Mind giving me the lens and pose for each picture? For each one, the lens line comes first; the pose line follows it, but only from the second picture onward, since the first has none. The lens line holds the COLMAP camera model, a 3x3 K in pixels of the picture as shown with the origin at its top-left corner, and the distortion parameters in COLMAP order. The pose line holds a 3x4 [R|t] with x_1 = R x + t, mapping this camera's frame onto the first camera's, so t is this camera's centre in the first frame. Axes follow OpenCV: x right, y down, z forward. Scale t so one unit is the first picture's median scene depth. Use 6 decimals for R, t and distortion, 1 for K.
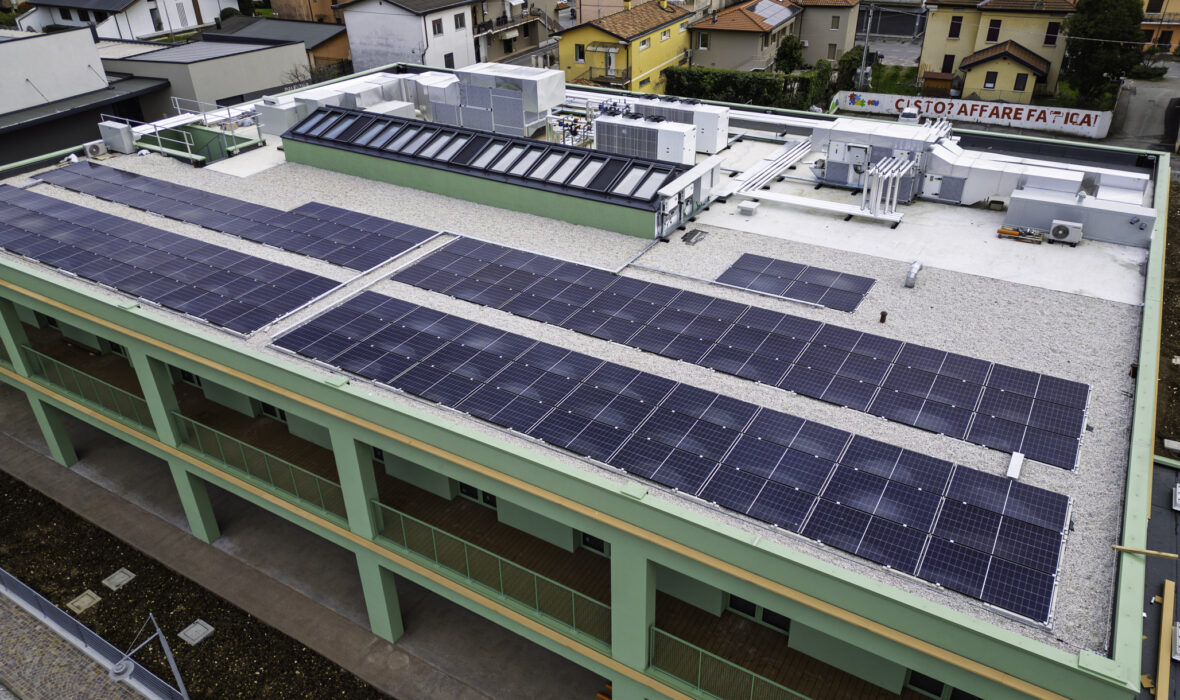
lens RADIAL K [[830.9, 0, 590.0], [0, 830.9, 350.0], [0, 0, 1]] dist [0.089233, -0.103719]
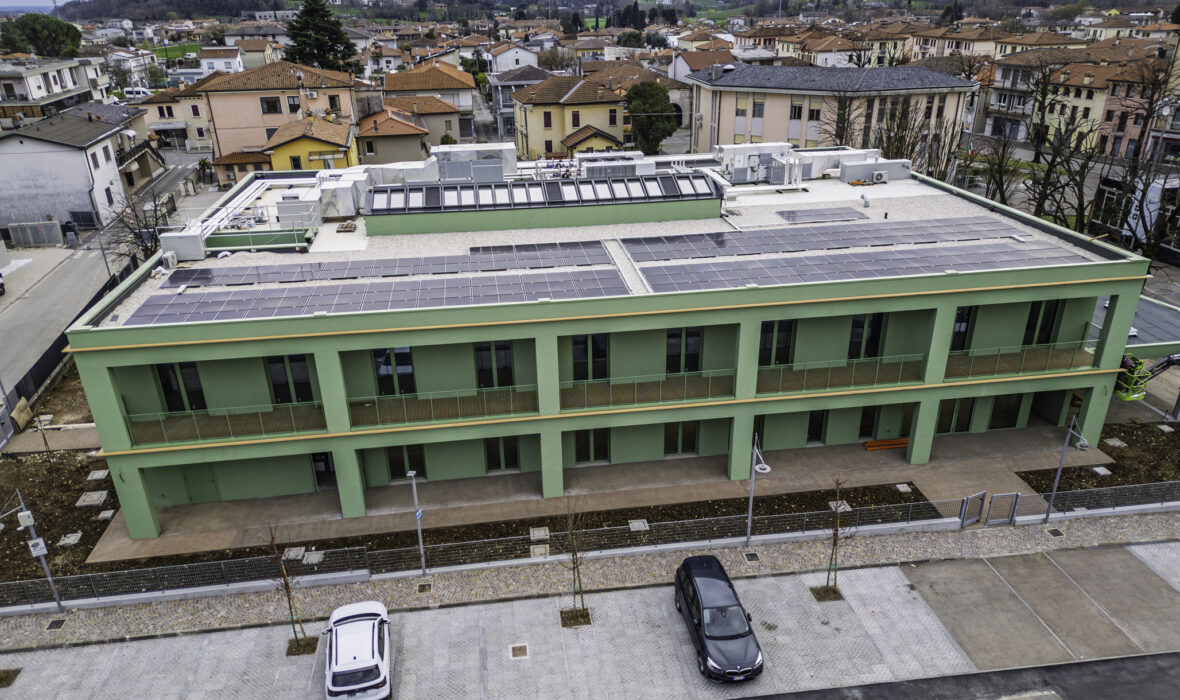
lens RADIAL K [[822.5, 0, 595.0], [0, 822.5, 393.6], [0, 0, 1]] dist [0.056325, -0.044920]
pose [[0.765858, -0.273408, 0.581987, -1.094308], [0.324101, 0.945854, 0.017851, 0.076521], [-0.555356, 0.174952, 0.813002, -0.067901]]
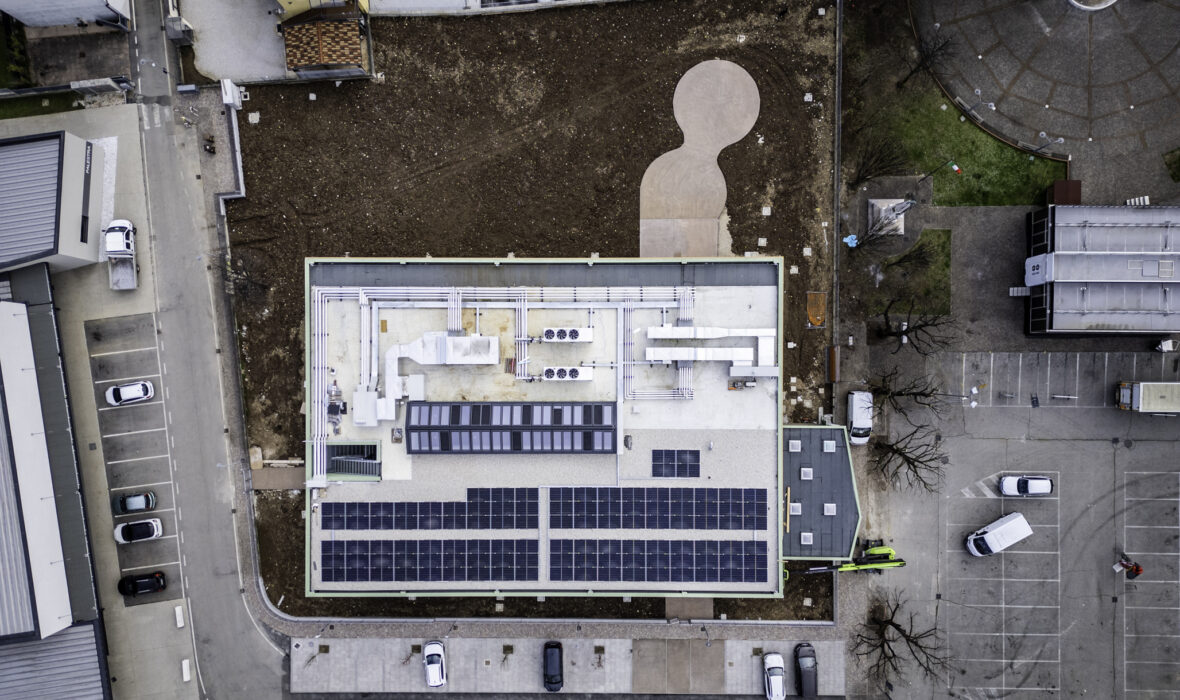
lens RADIAL K [[830.9, 0, 590.0], [0, 830.9, 350.0], [0, 0, 1]] dist [0.089233, -0.103719]
pose [[0.852017, -0.523451, 0.008073, 0.155586], [0.258917, 0.434739, 0.862534, -2.545071], [-0.455004, -0.732804, 0.505935, -0.038026]]
